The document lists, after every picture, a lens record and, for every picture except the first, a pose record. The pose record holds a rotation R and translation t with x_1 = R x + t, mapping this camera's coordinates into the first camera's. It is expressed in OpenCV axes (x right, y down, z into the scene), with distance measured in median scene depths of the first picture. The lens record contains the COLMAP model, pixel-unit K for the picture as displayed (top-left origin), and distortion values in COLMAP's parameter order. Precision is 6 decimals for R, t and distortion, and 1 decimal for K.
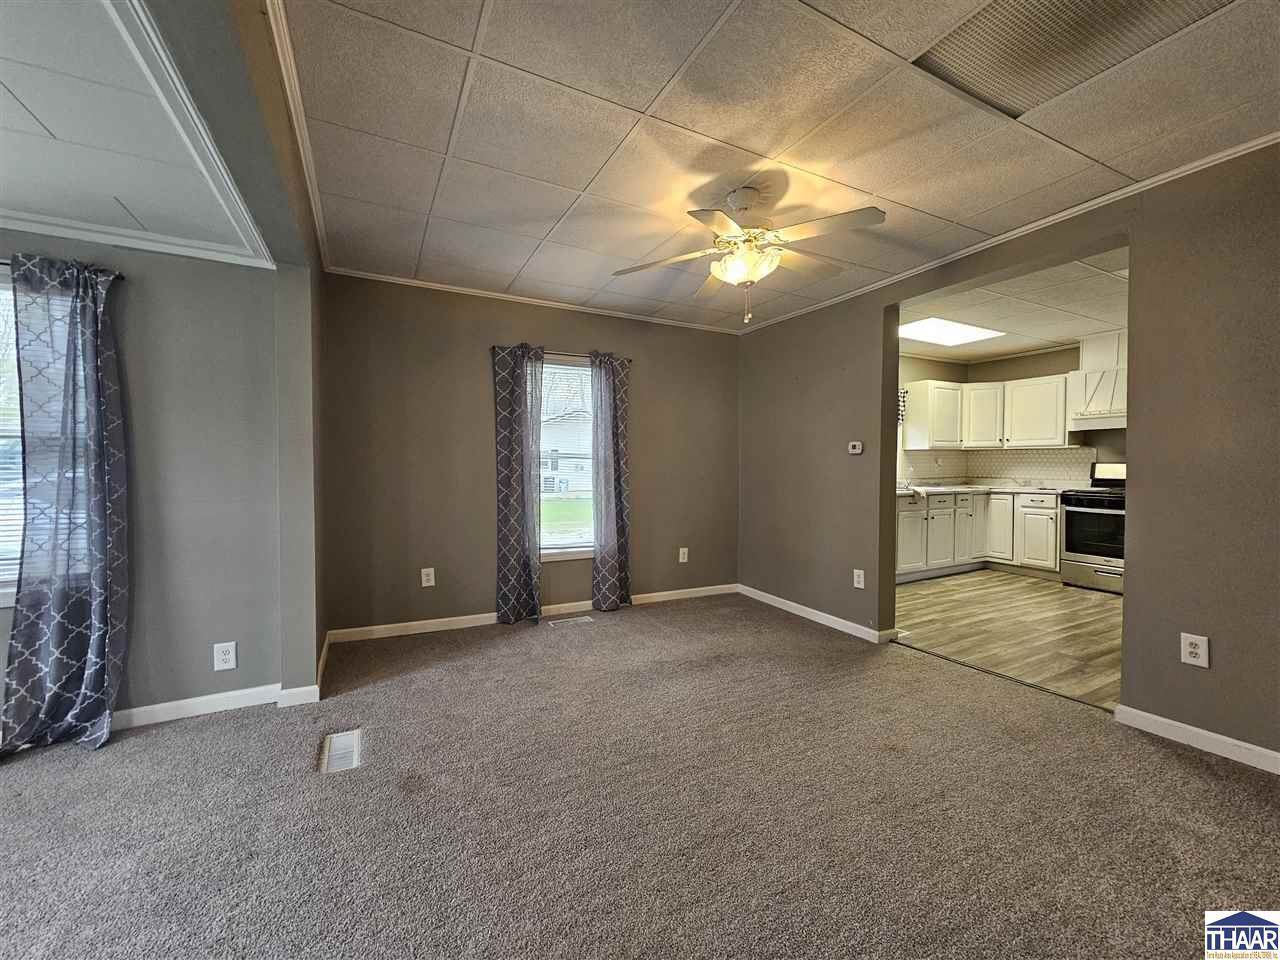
lens RADIAL K [[516.4, 0, 640.5], [0, 516.4, 479.3], [0, 0, 1]] dist [-0.001711, -0.000168]
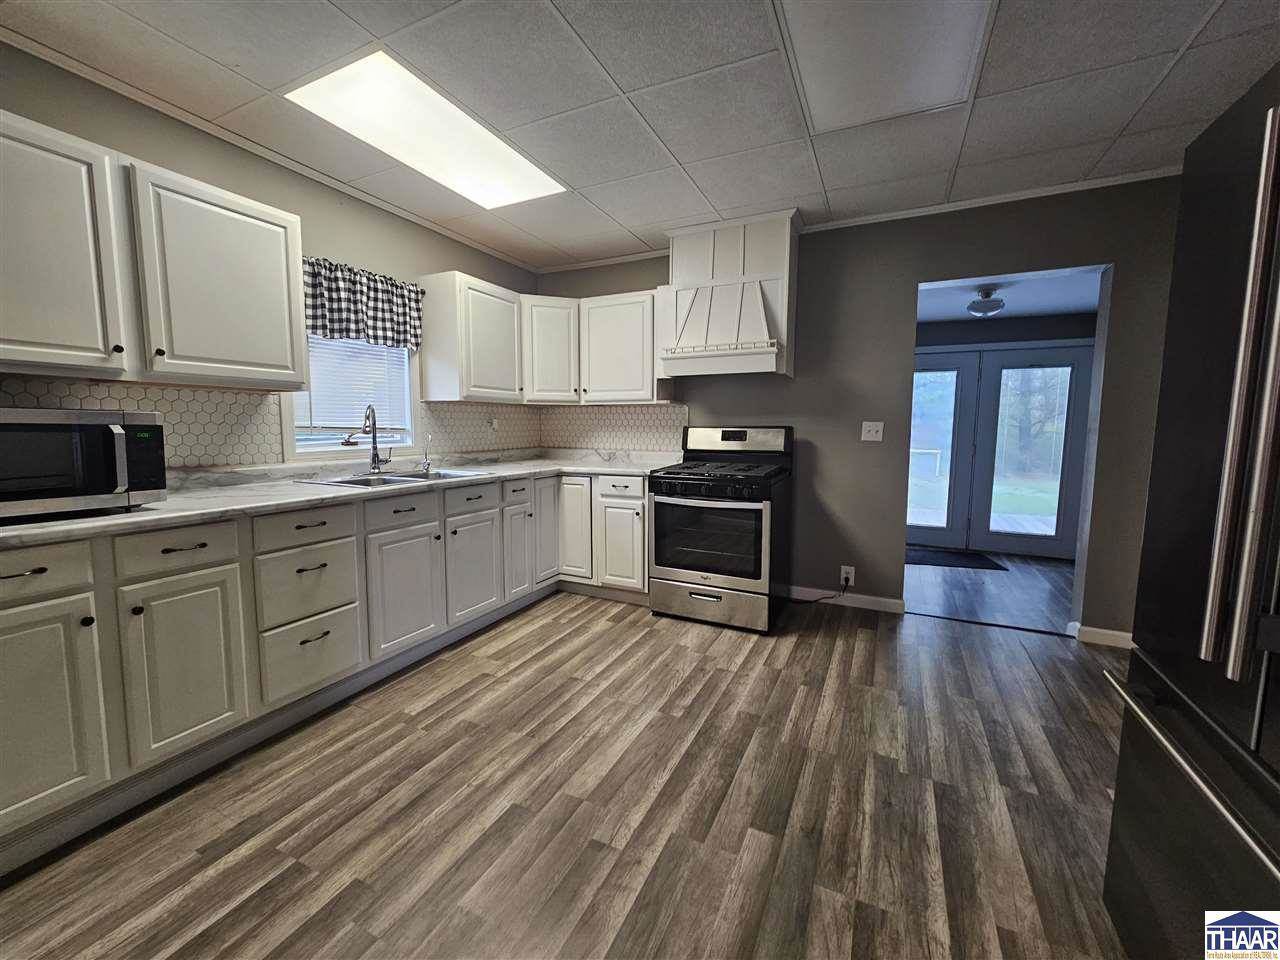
lens RADIAL K [[516.4, 0, 639.7], [0, 516.4, 482.5], [0, 0, 1]] dist [-0.001711, -0.000168]
pose [[0.794914, -0.058785, 0.603867, 0.407654], [0.011279, 0.996555, 0.082165, -0.015197], [-0.606617, -0.058503, 0.792839, 0.485018]]
